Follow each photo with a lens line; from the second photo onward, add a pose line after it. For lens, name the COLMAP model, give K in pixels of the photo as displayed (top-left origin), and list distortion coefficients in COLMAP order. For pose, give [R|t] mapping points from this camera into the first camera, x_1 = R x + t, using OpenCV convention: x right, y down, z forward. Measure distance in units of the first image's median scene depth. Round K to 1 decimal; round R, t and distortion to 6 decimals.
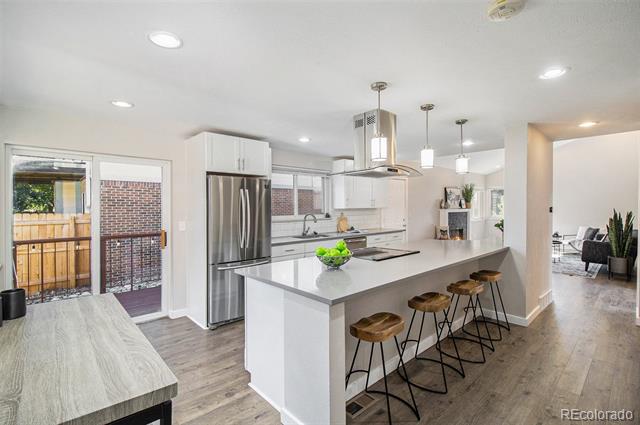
lens RADIAL K [[297.4, 0, 320.0], [0, 297.4, 210.5], [0, 0, 1]] dist [0.000433, 0.000059]
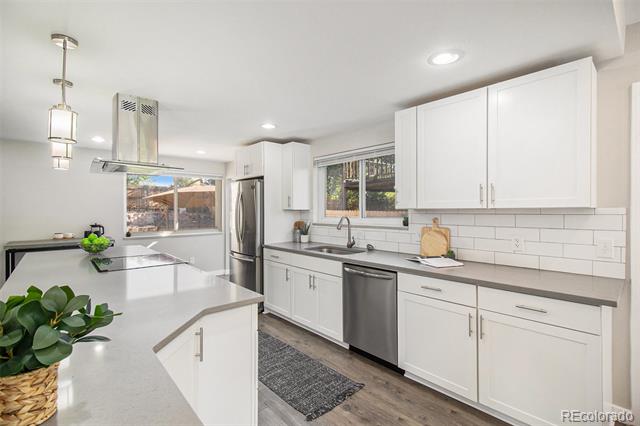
lens RADIAL K [[297.4, 0, 320.6], [0, 297.4, 210.0], [0, 0, 1]] dist [0.000433, 0.000059]
pose [[-0.011877, 0.010237, -0.999877, 0.637586], [0.001054, 0.999947, 0.010225, -0.012321], [0.999929, -0.000932, -0.011888, 0.927277]]
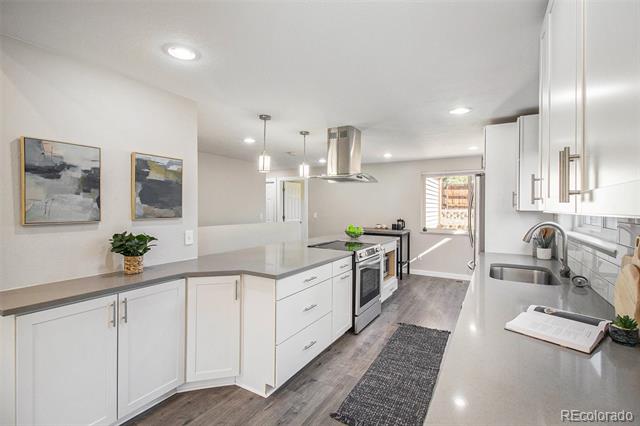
lens RADIAL K [[297.4, 0, 320.4], [0, 297.4, 209.5], [0, 0, 1]] dist [0.000433, 0.000059]
pose [[-0.955515, 0.000885, -0.294941, 0.419722], [-0.002719, 0.999927, 0.011809, -0.012515], [0.294930, 0.012086, -0.955442, 1.225189]]
